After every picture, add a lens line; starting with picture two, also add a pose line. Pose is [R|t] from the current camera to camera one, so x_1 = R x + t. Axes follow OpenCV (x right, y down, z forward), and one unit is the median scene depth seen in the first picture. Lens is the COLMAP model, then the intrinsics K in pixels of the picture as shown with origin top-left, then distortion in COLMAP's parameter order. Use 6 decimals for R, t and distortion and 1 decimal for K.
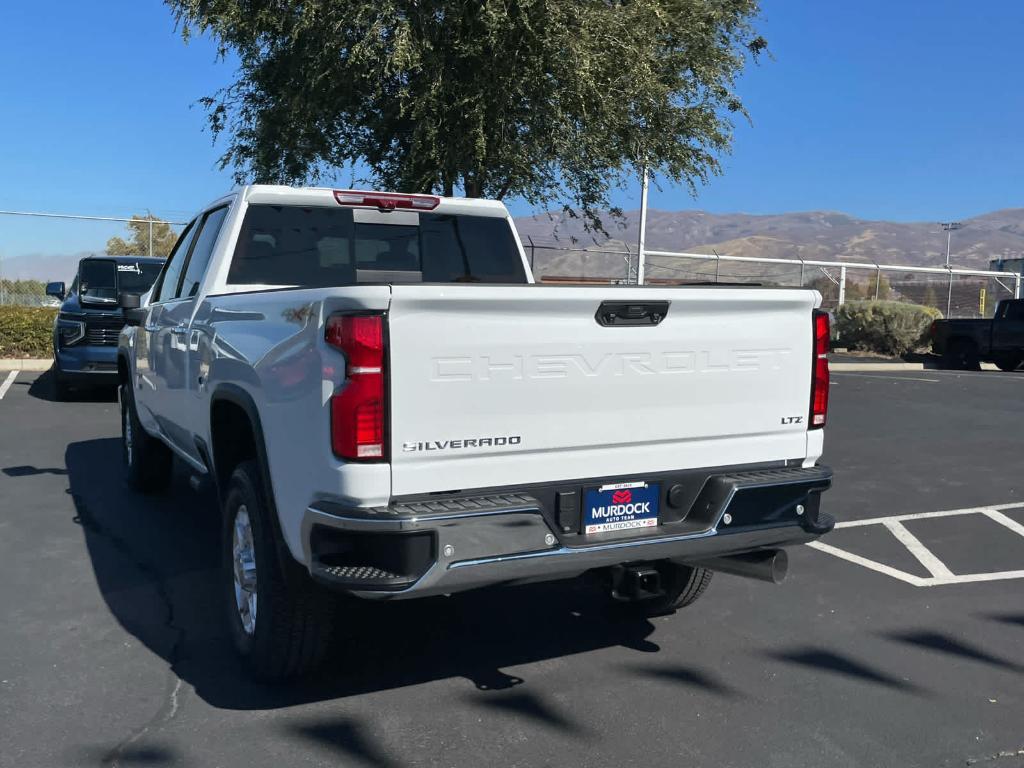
lens RADIAL K [[973.5, 0, 521.3], [0, 973.5, 369.1], [0, 0, 1]] dist [0.068253, 0.000000]
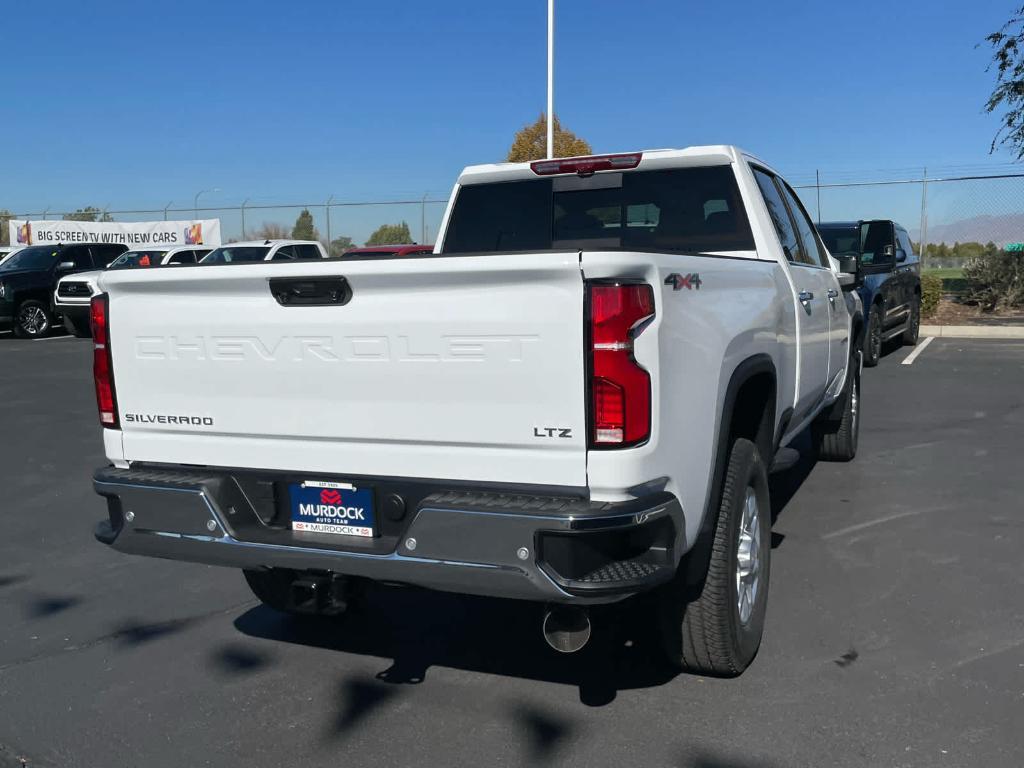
lens RADIAL K [[973.5, 0, 526.5], [0, 973.5, 381.8], [0, 0, 1]] dist [0.068253, 0.000000]
pose [[0.631622, 0.060124, -0.772941, 0.797130], [-0.020546, 0.997936, 0.060836, -0.028591], [0.775004, -0.022544, 0.631554, 0.509436]]
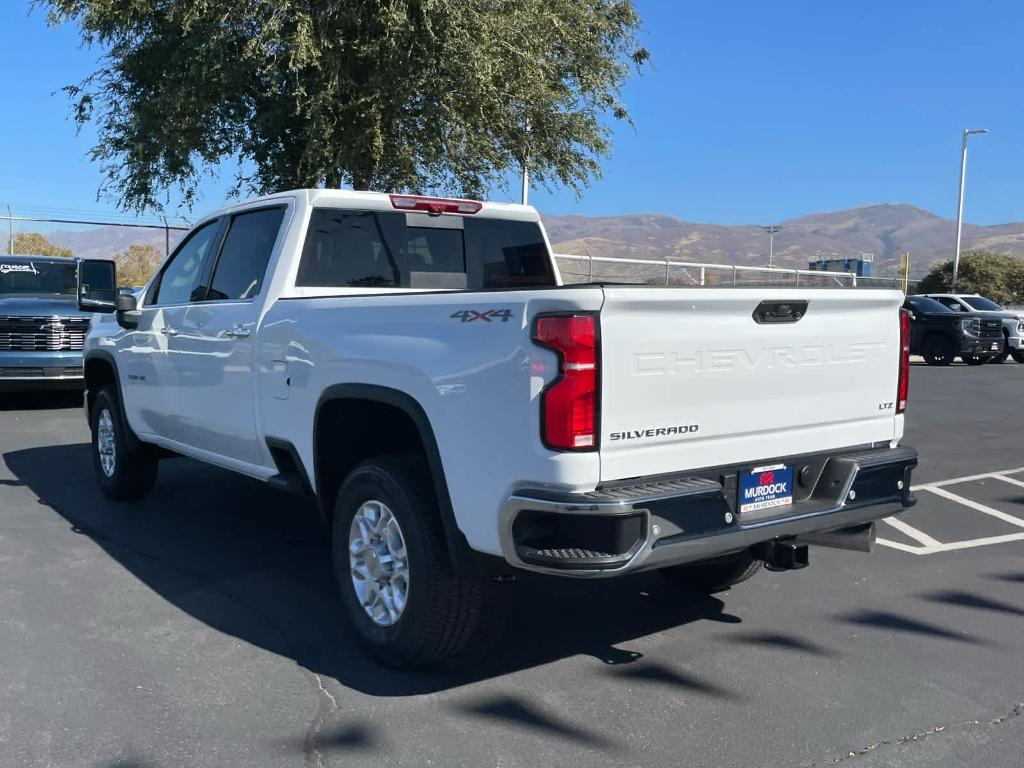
lens RADIAL K [[973.5, 0, 522.4], [0, 973.5, 364.0], [0, 0, 1]] dist [0.068253, 0.000000]
pose [[0.986529, -0.015522, 0.162847, -0.307842], [0.016250, 0.999863, -0.003142, 0.000657], [-0.162776, 0.005746, 0.986646, -0.043649]]
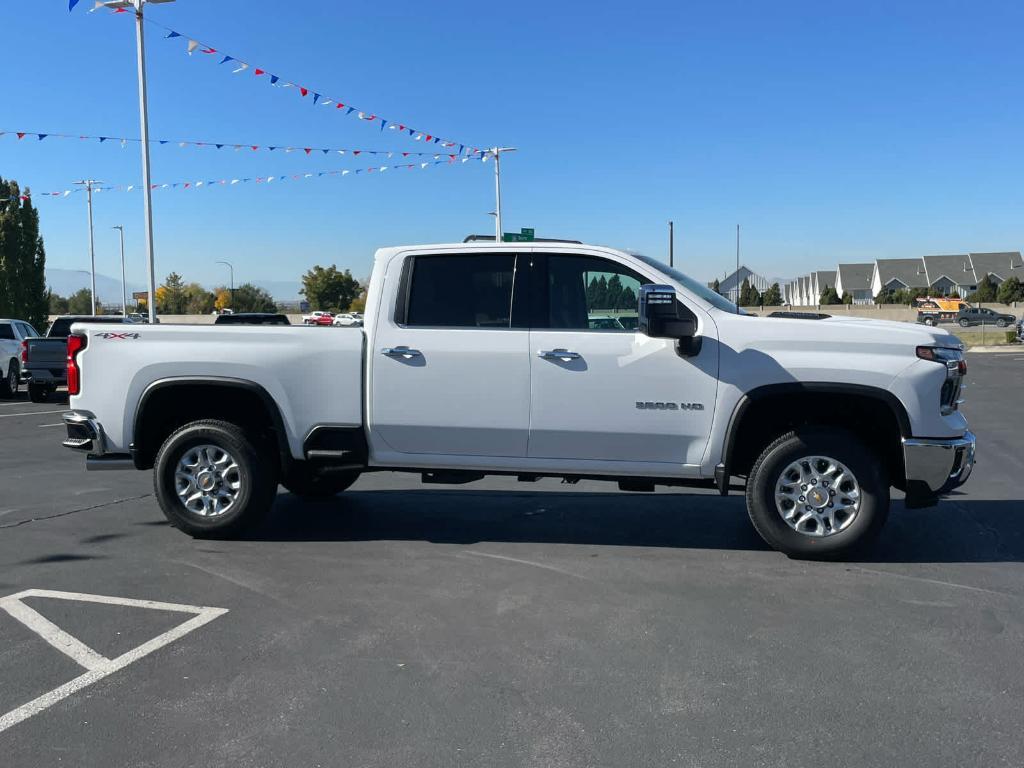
lens RADIAL K [[973.5, 0, 523.3], [0, 973.5, 380.4], [0, 0, 1]] dist [0.068253, 0.000000]
pose [[-0.625337, 0.037703, -0.779443, 1.264464], [-0.052111, 0.994585, 0.089918, -0.190105], [0.778613, 0.096847, -0.619986, 2.896868]]
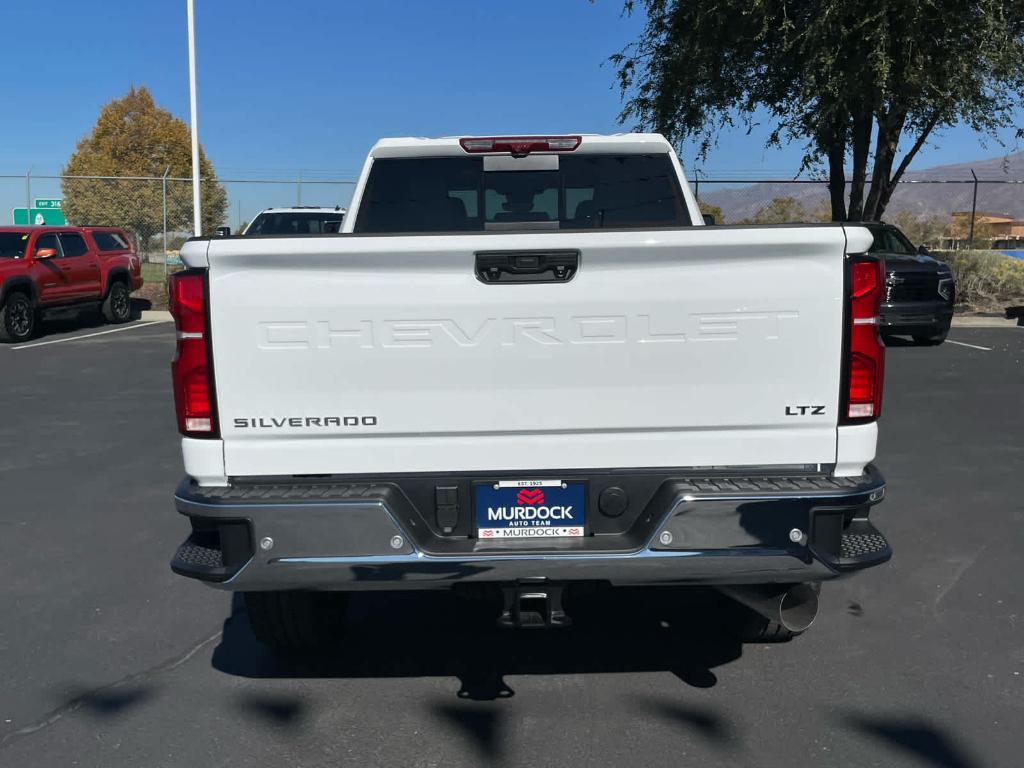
lens RADIAL K [[973.5, 0, 520.3], [0, 973.5, 380.1], [0, 0, 1]] dist [0.068253, 0.000000]
pose [[0.889782, 0.034763, -0.455060, 0.403534], [-0.008140, 0.998145, 0.060333, -0.011414], [0.456314, -0.049979, 0.888414, 0.256743]]
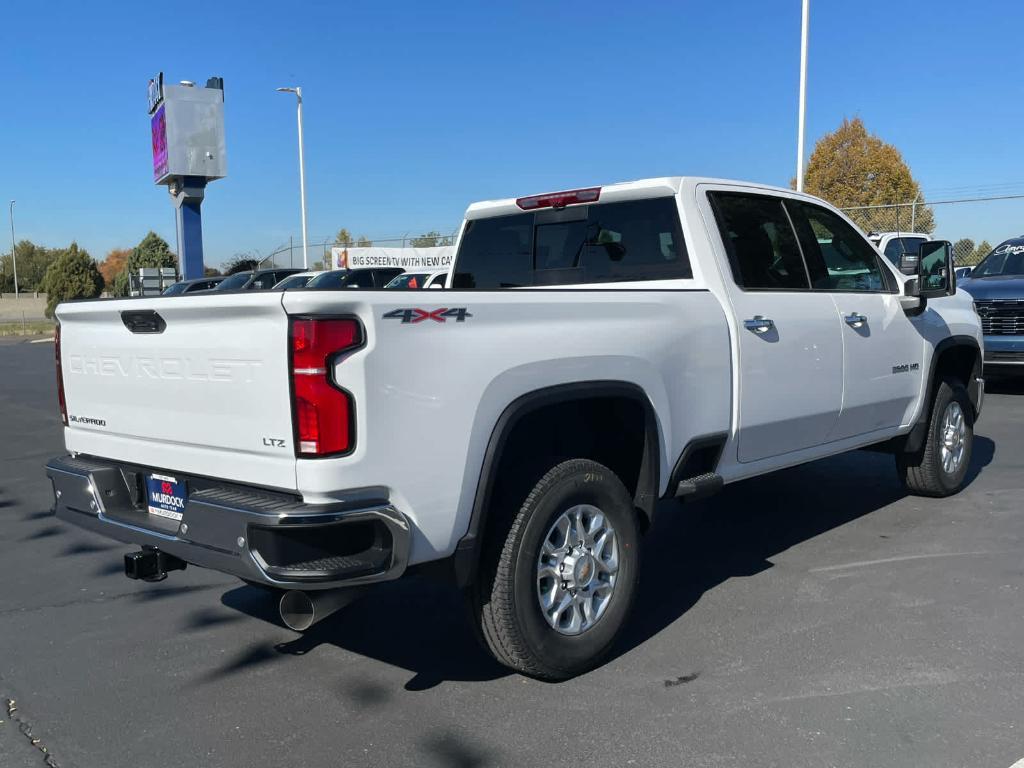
lens RADIAL K [[973.5, 0, 518.8], [0, 973.5, 382.2], [0, 0, 1]] dist [0.068253, 0.000000]
pose [[0.344808, 0.061149, -0.936679, 1.126365], [-0.029973, 0.998084, 0.054123, -0.053260], [0.938194, 0.009413, 0.345981, 0.873203]]
